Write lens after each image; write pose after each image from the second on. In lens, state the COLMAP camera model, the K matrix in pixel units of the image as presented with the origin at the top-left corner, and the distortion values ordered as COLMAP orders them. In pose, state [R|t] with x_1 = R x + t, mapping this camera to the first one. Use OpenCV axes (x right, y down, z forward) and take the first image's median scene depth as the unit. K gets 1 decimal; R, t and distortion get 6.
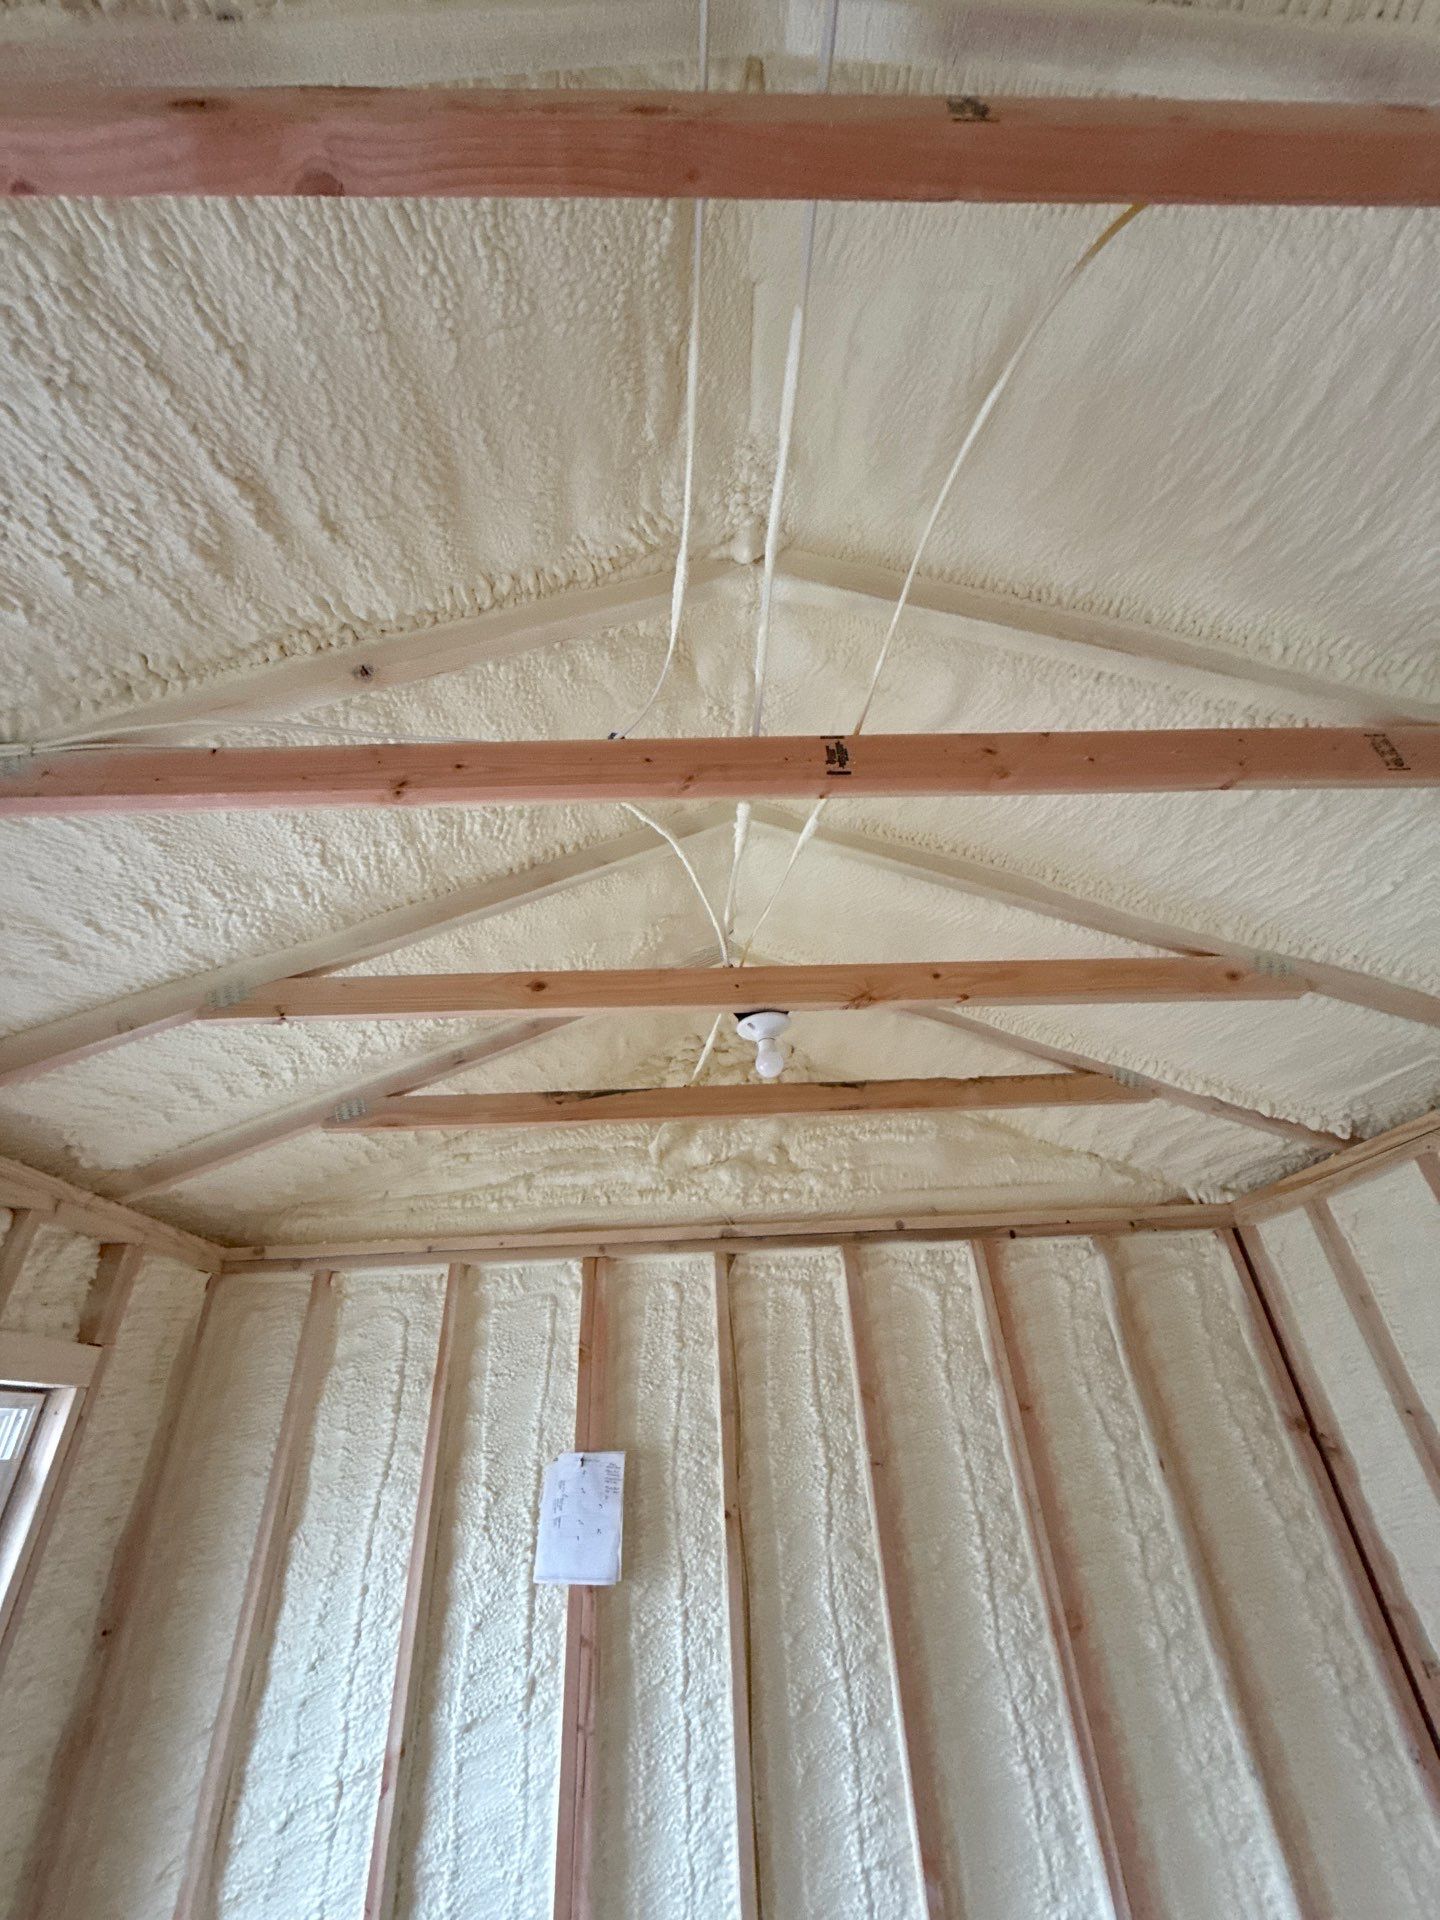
lens RADIAL K [[763.3, 0, 718.4], [0, 763.3, 961.8], [0, 0, 1]] dist [0.000513, -0.000248]
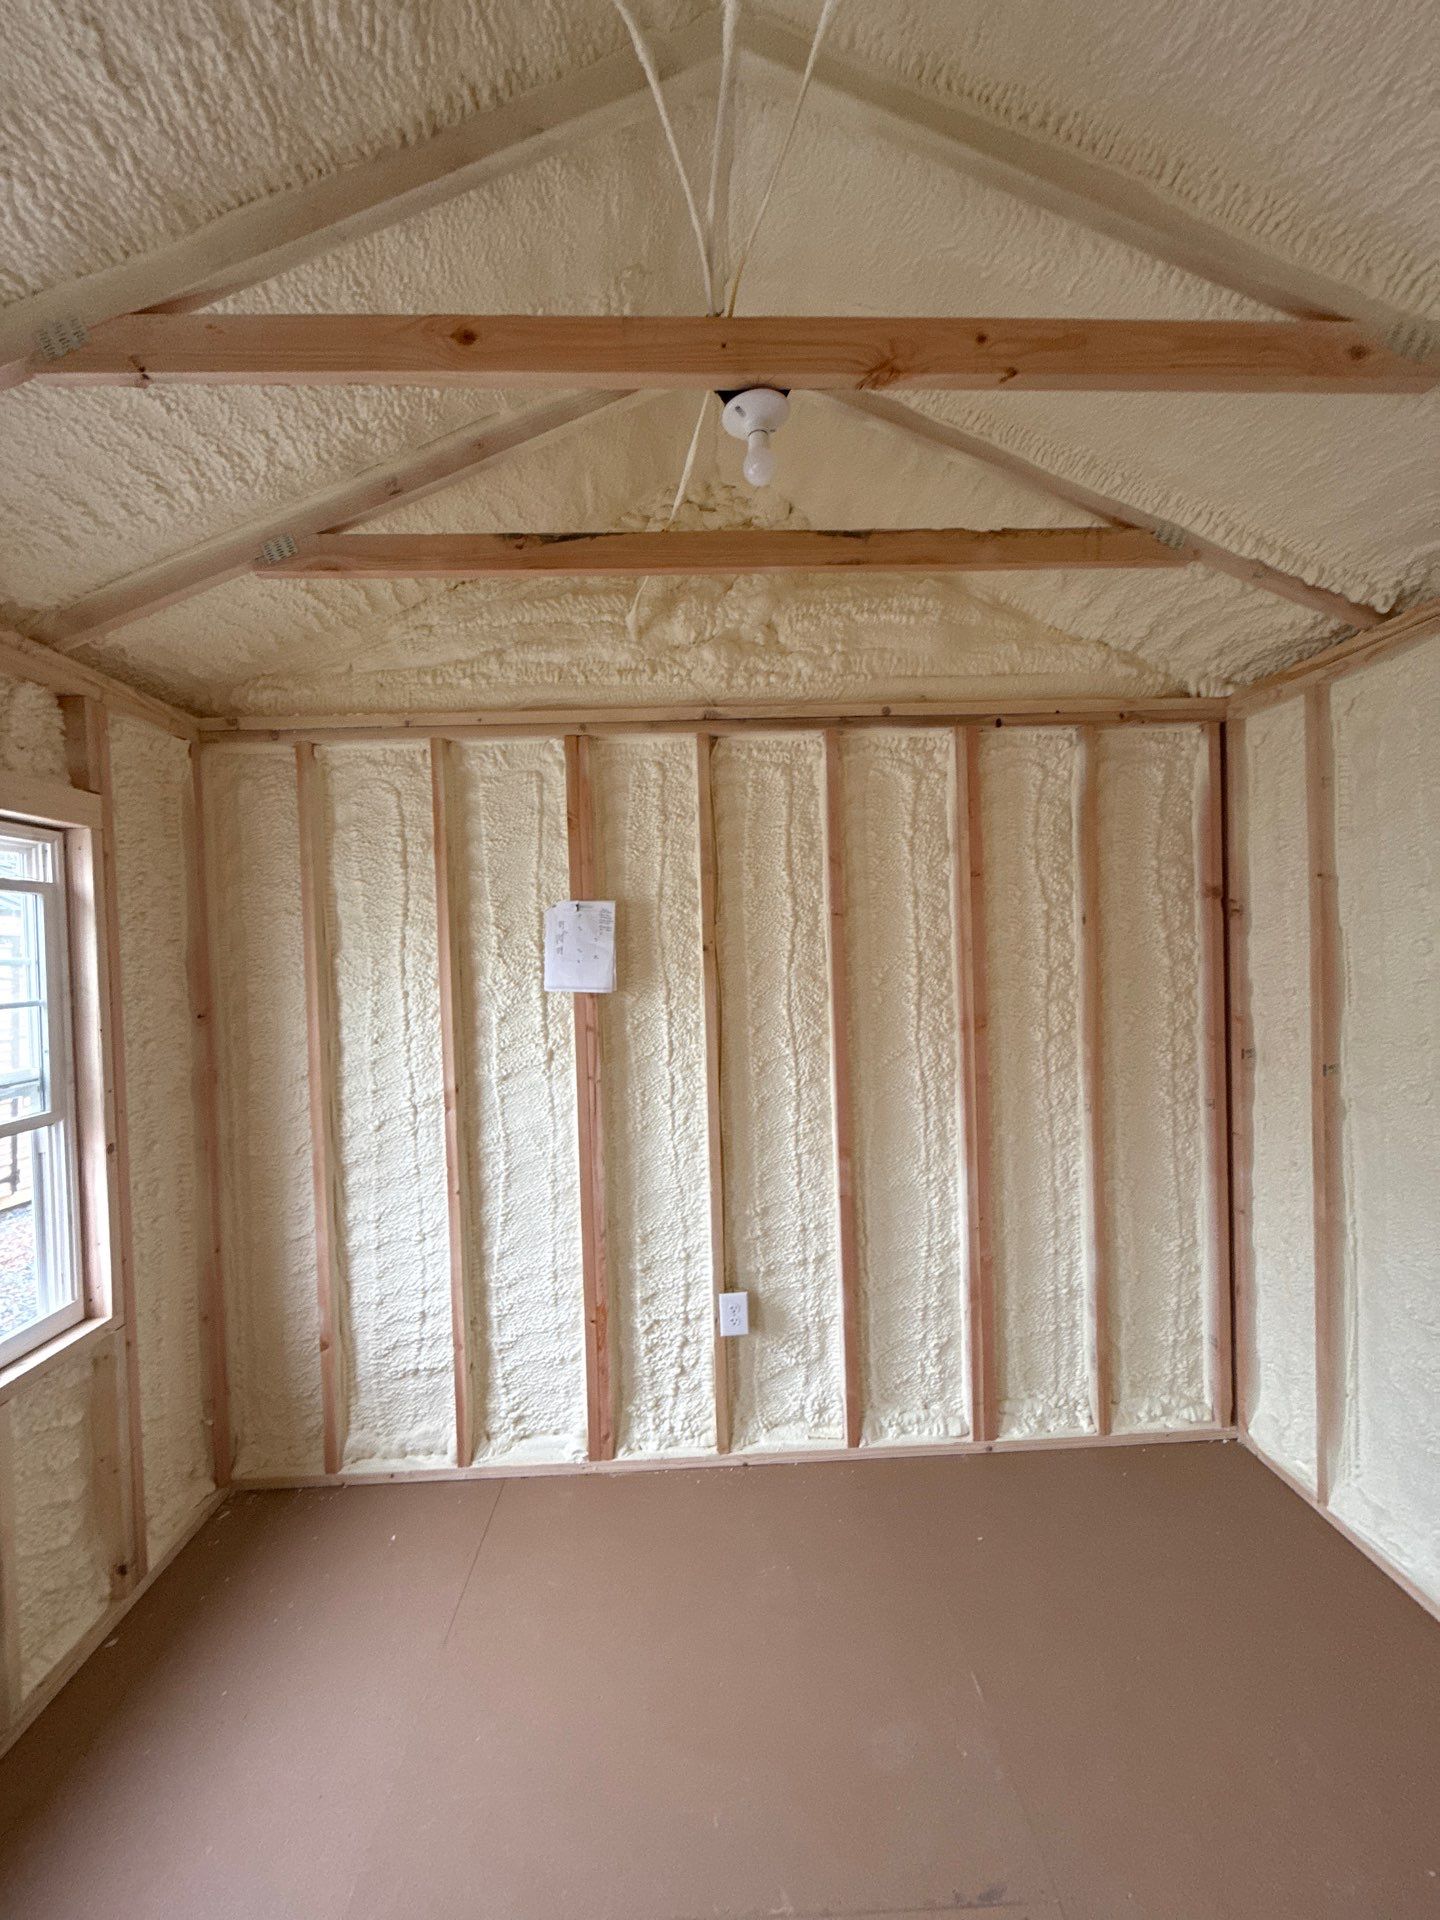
lens RADIAL K [[763.3, 0, 717.4], [0, 763.3, 963.3], [0, 0, 1]] dist [0.000513, -0.000248]
pose [[0.999741, 0.014980, 0.017153, 0.011243], [-0.021909, 0.838142, 0.545013, 0.107510], [-0.006212, -0.545247, 0.838252, 0.005307]]
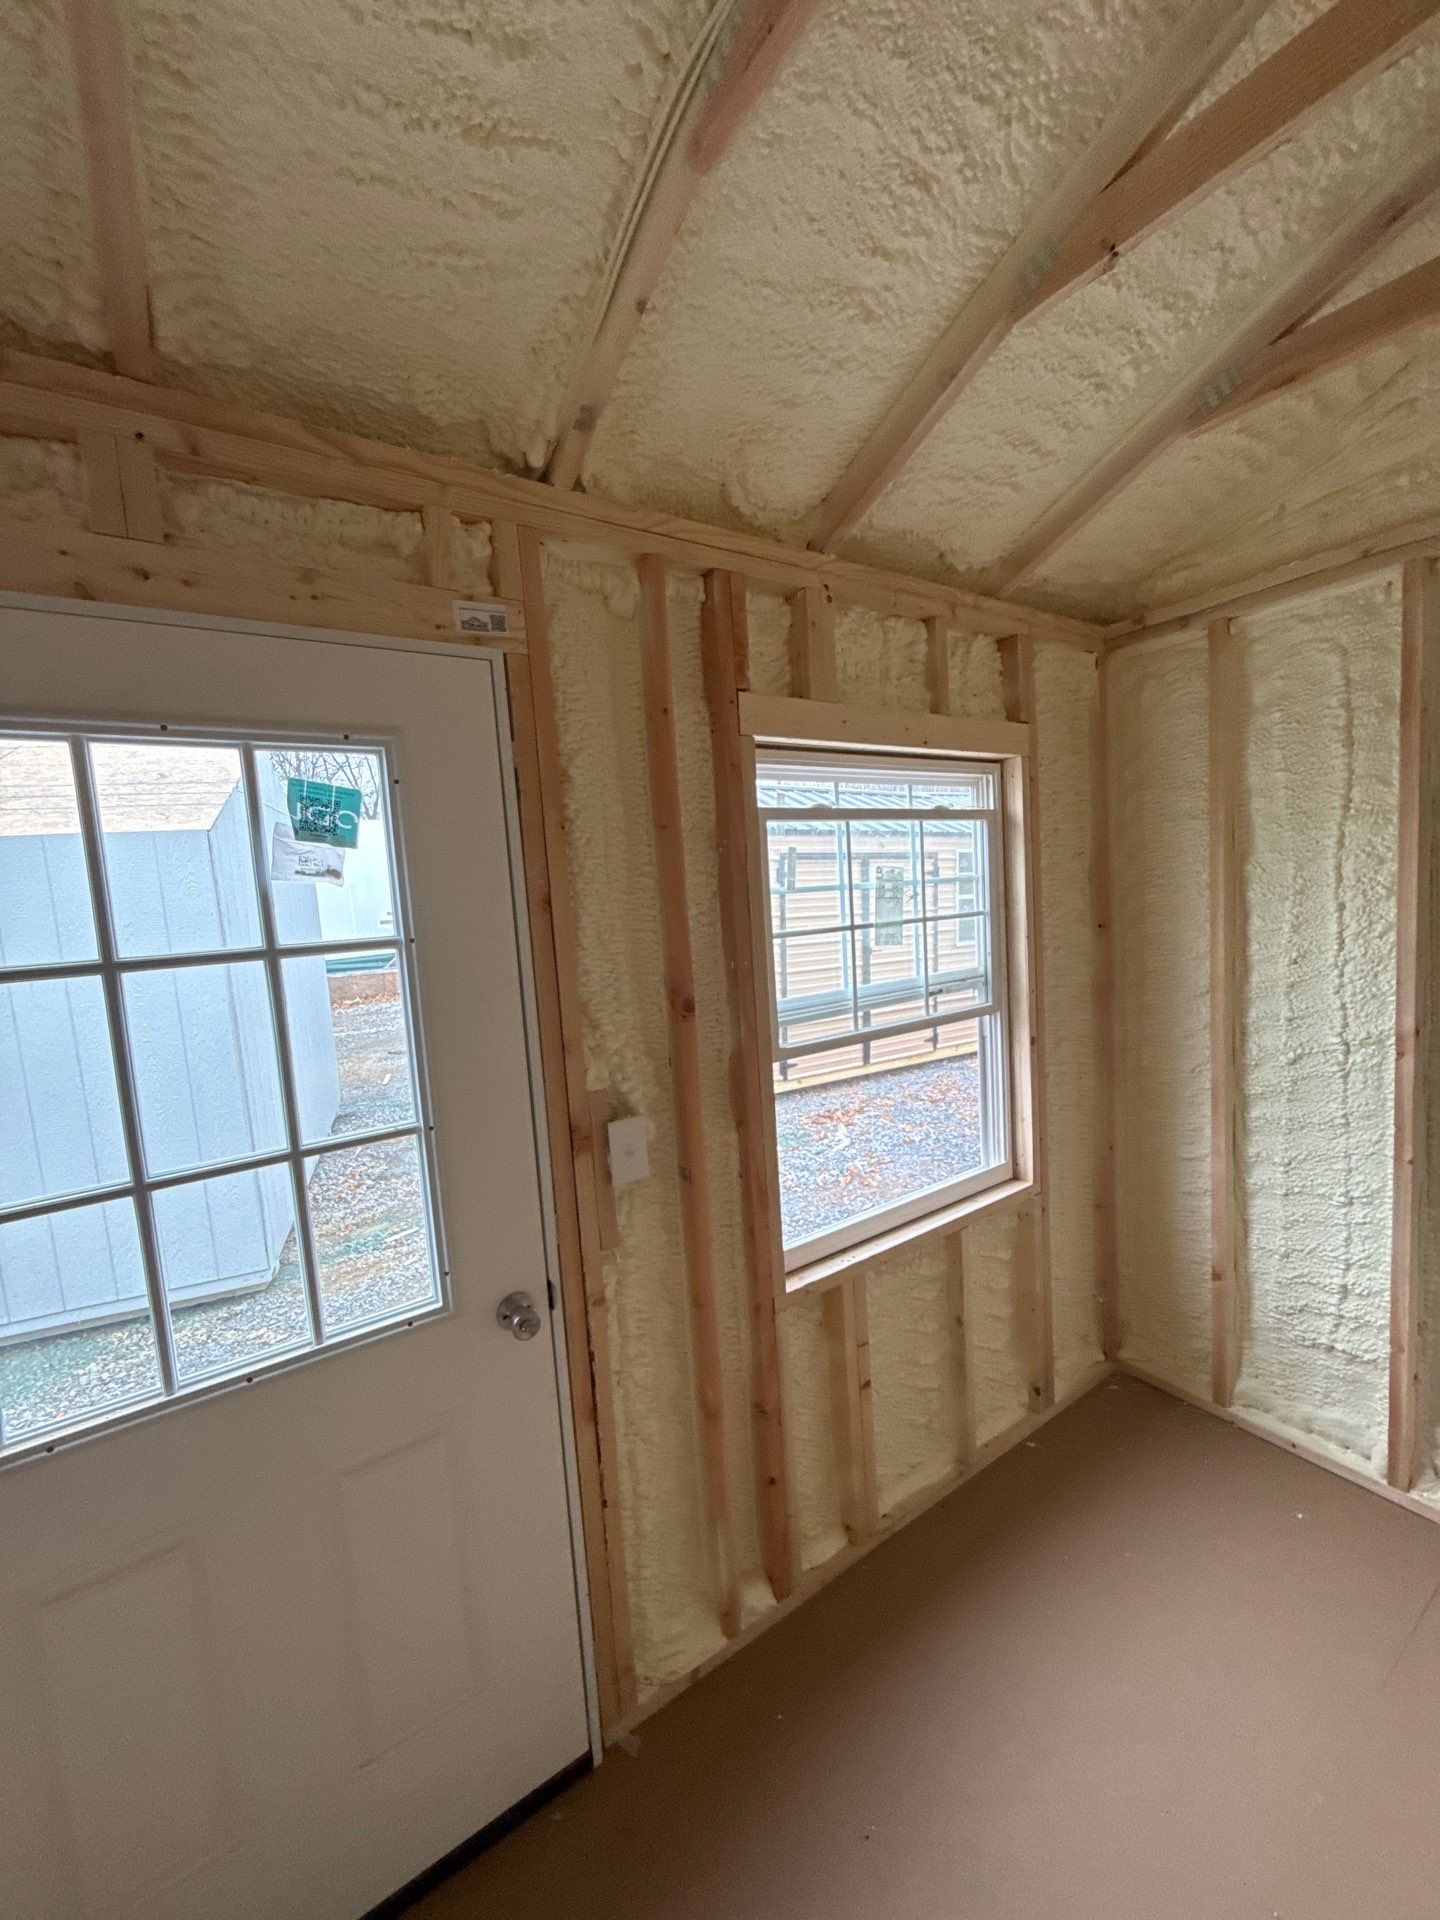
lens RADIAL K [[763.3, 0, 718.7], [0, 763.3, 962.1], [0, 0, 1]] dist [0.000513, -0.000248]
pose [[0.554032, 0.085993, -0.828042, -0.086255], [0.475904, 0.783386, 0.399776, 0.102672], [0.683055, -0.615558, 0.393097, 0.020237]]
